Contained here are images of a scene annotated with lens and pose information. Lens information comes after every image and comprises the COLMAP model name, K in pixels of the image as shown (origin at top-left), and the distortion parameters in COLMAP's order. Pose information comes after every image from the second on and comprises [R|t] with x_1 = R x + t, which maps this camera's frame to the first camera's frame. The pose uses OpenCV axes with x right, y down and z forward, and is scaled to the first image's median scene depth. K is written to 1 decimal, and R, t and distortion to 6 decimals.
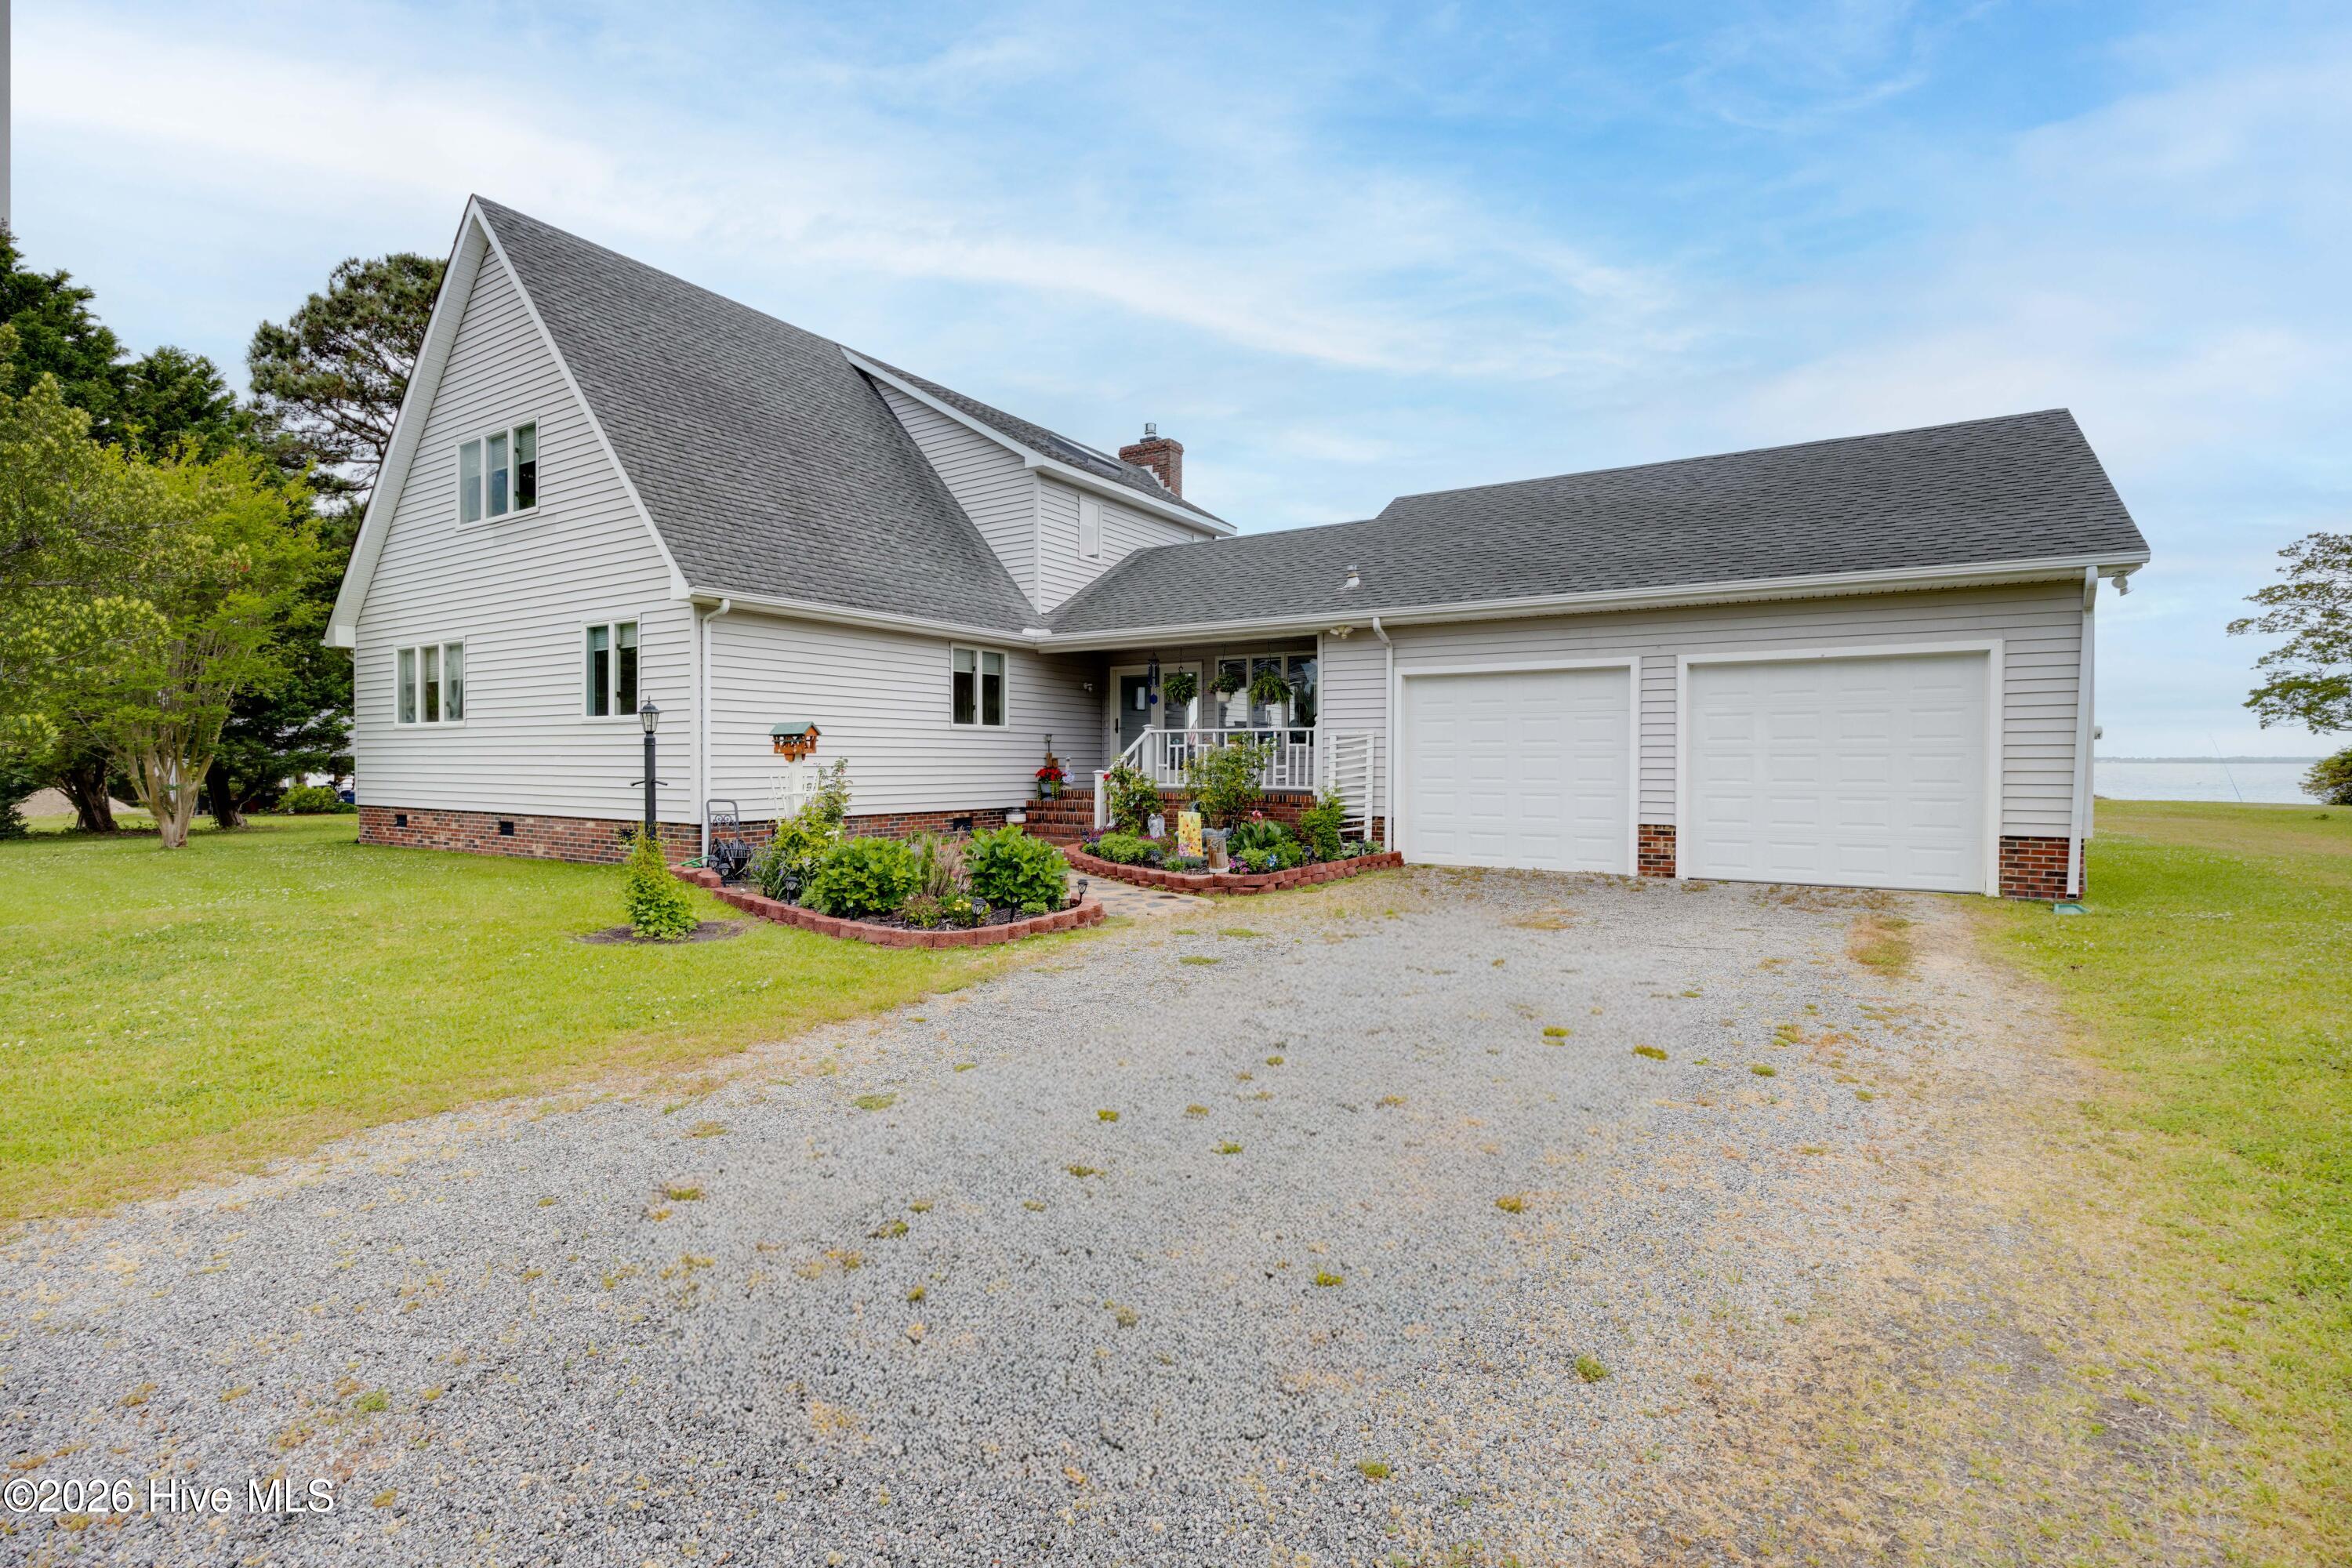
lens RADIAL K [[1063.6, 0, 1178.6], [0, 1063.6, 780.2], [0, 0, 1]] dist [-0.009961, -0.000149]
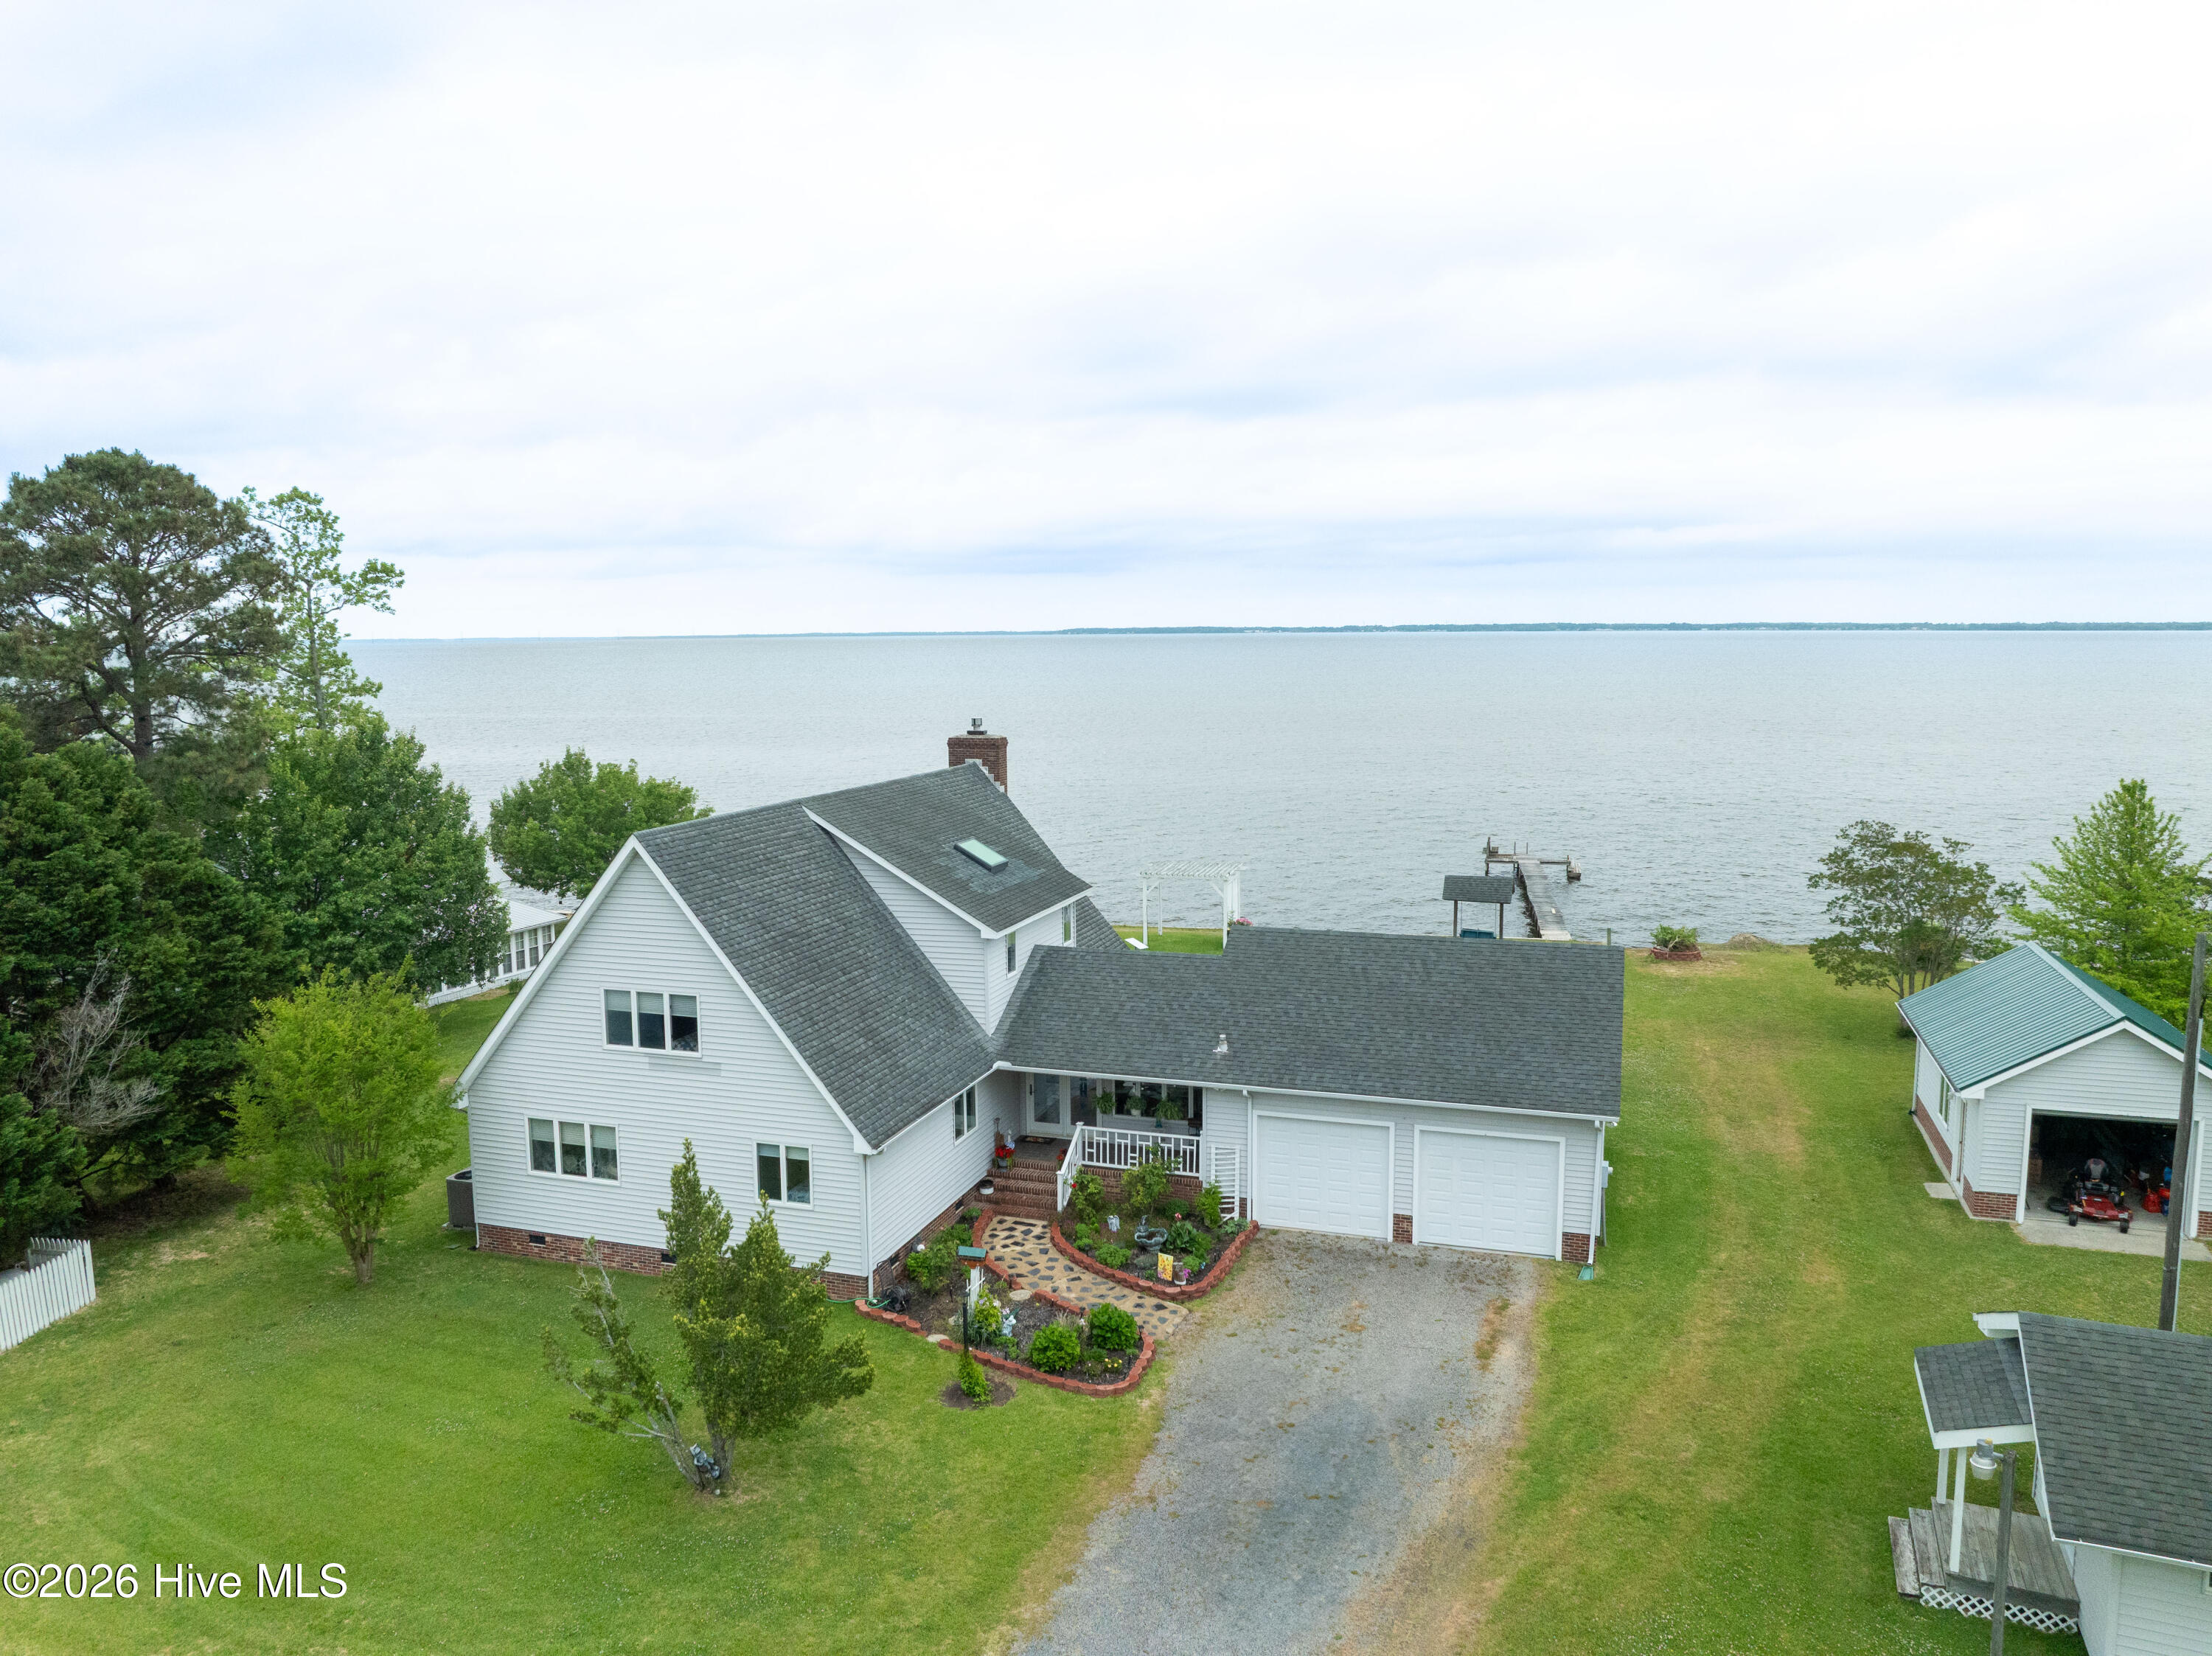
lens RADIAL K [[1542.2, 0, 1117.1], [0, 1542.2, 831.1], [0, 0, 1]] dist [-0.036090, -0.001804]
pose [[0.971107, -0.039108, 0.235419, -0.538378], [0.013067, 0.993715, 0.111175, -0.800754], [-0.238287, -0.104886, 0.965514, -1.178902]]
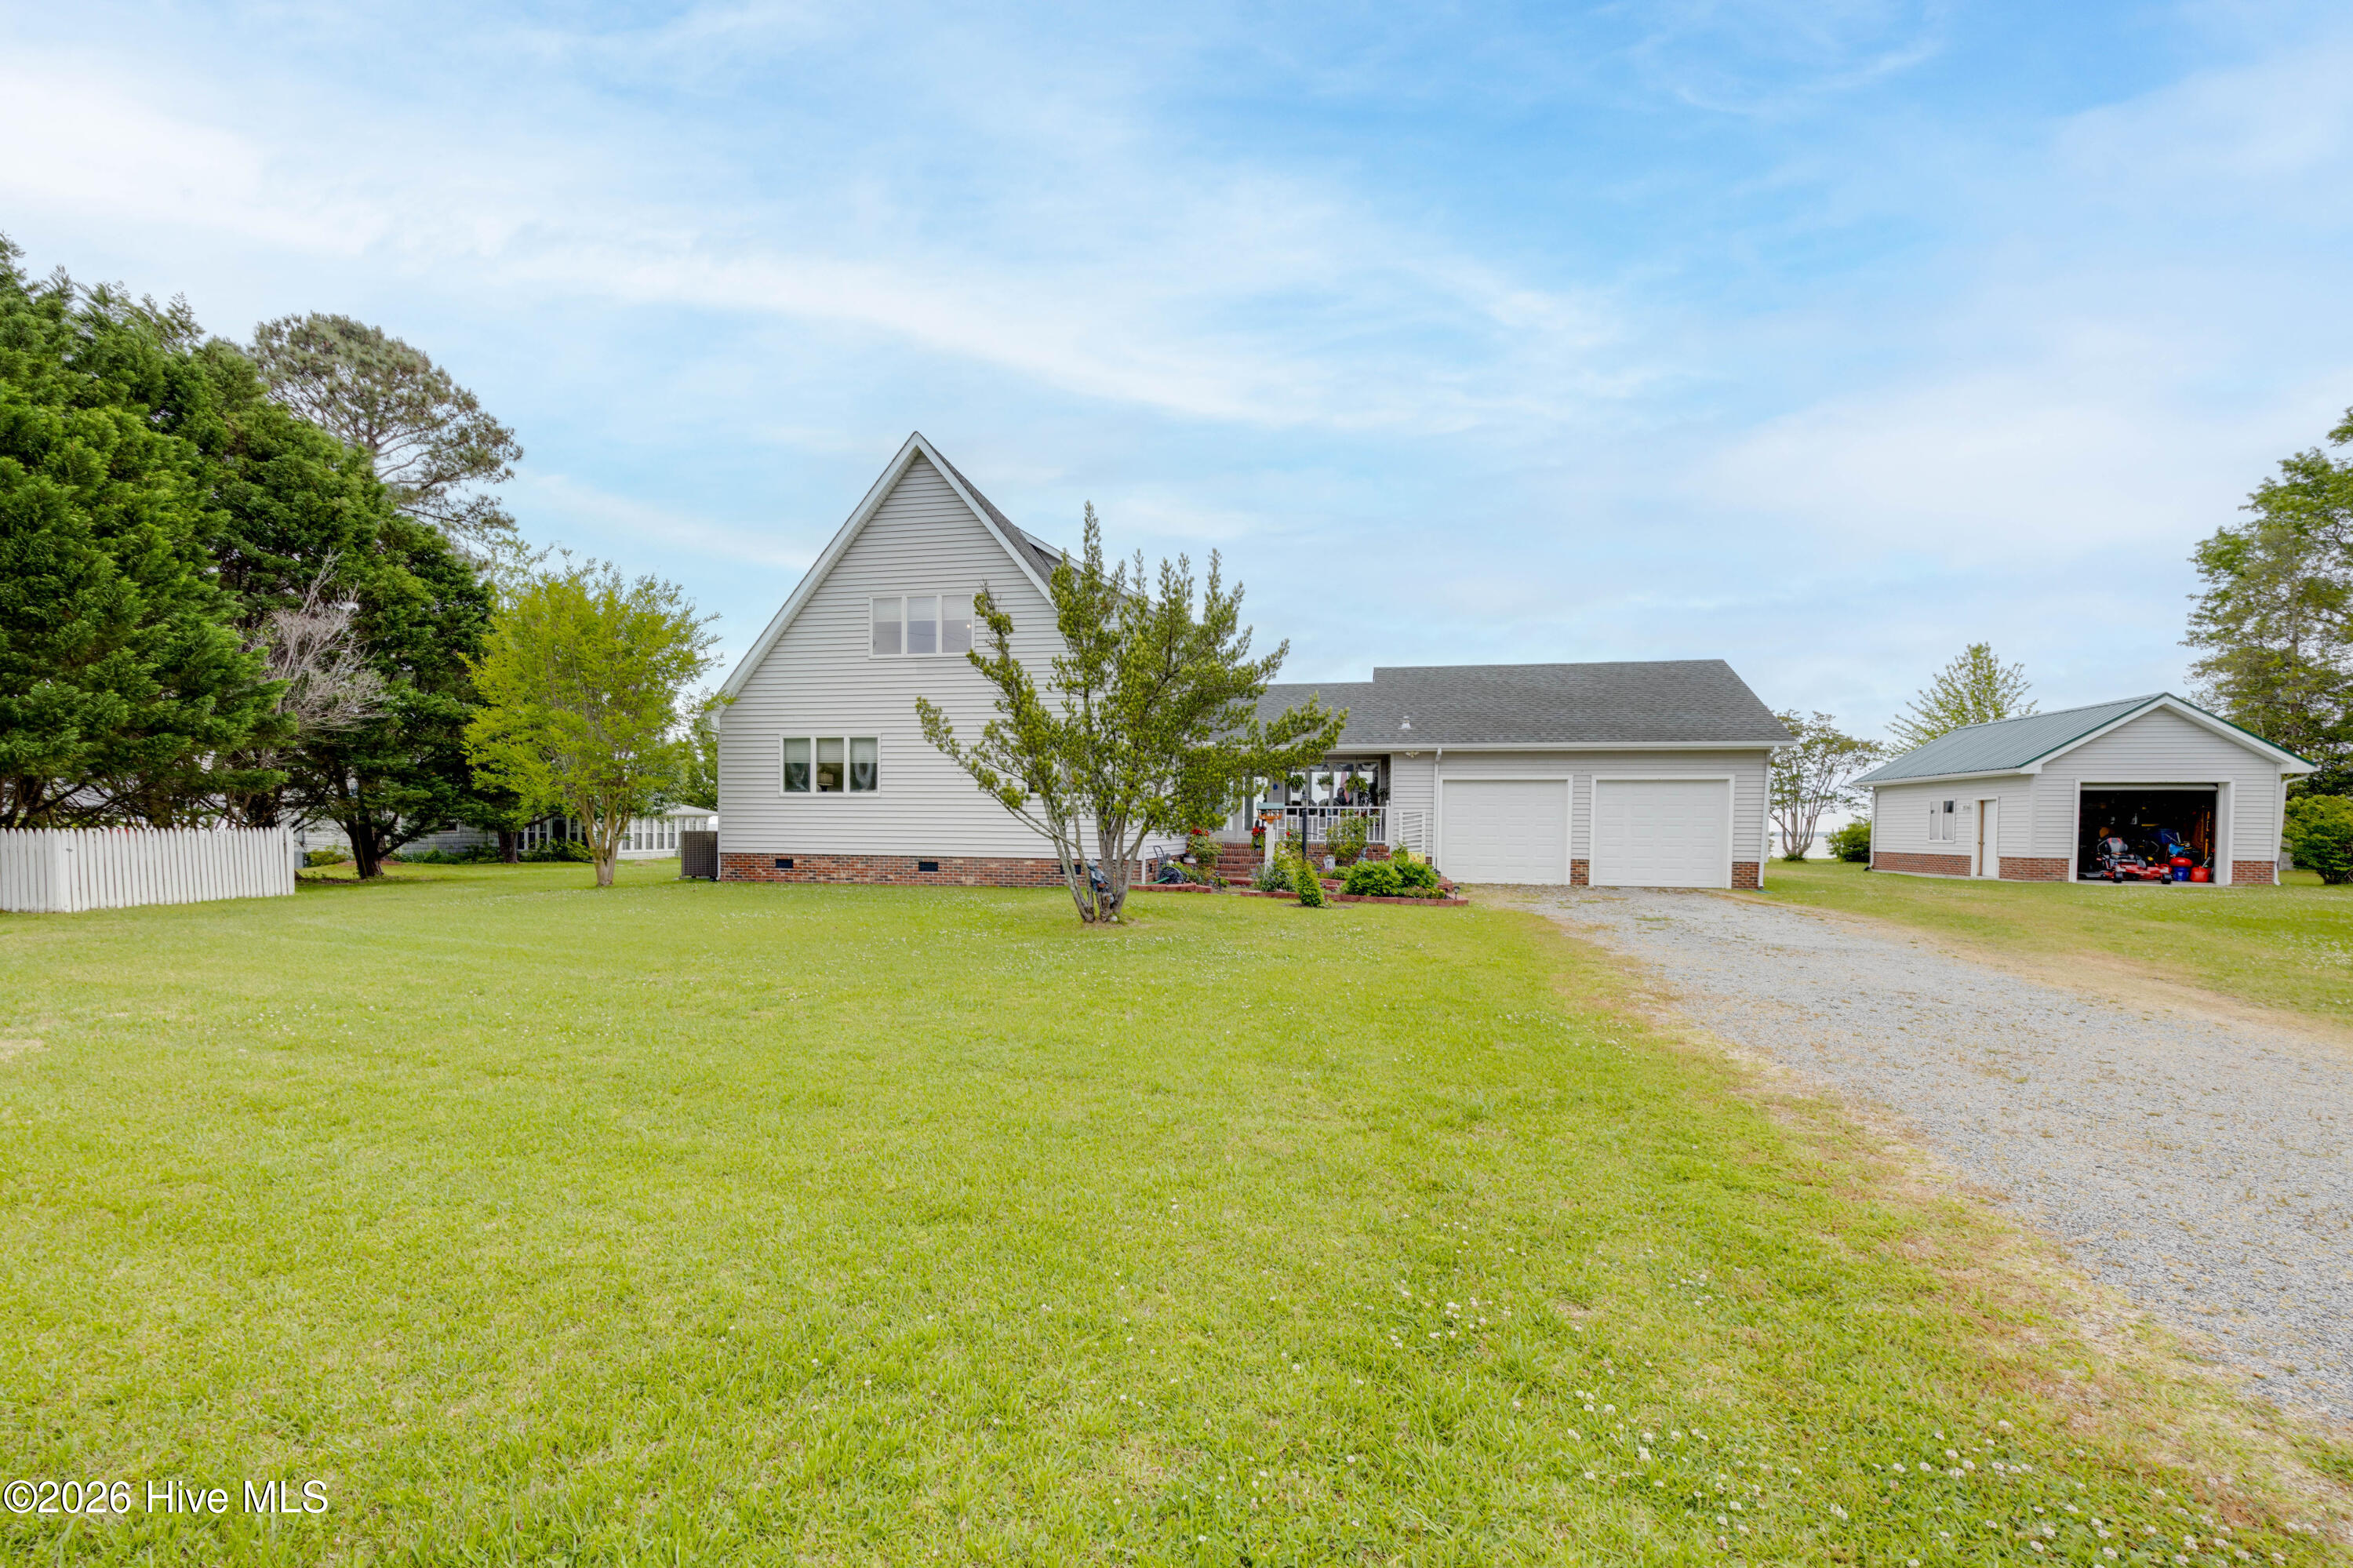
lens RADIAL K [[980.4, 0, 1126.4], [0, 980.4, 858.0], [0, 0, 1]] dist [0.004402, 0.000302]
pose [[0.938078, -0.000954, 0.346422, -0.893902], [-0.003094, 0.999933, 0.011130, 0.019302], [-0.346410, -0.011513, 0.938013, -0.397606]]
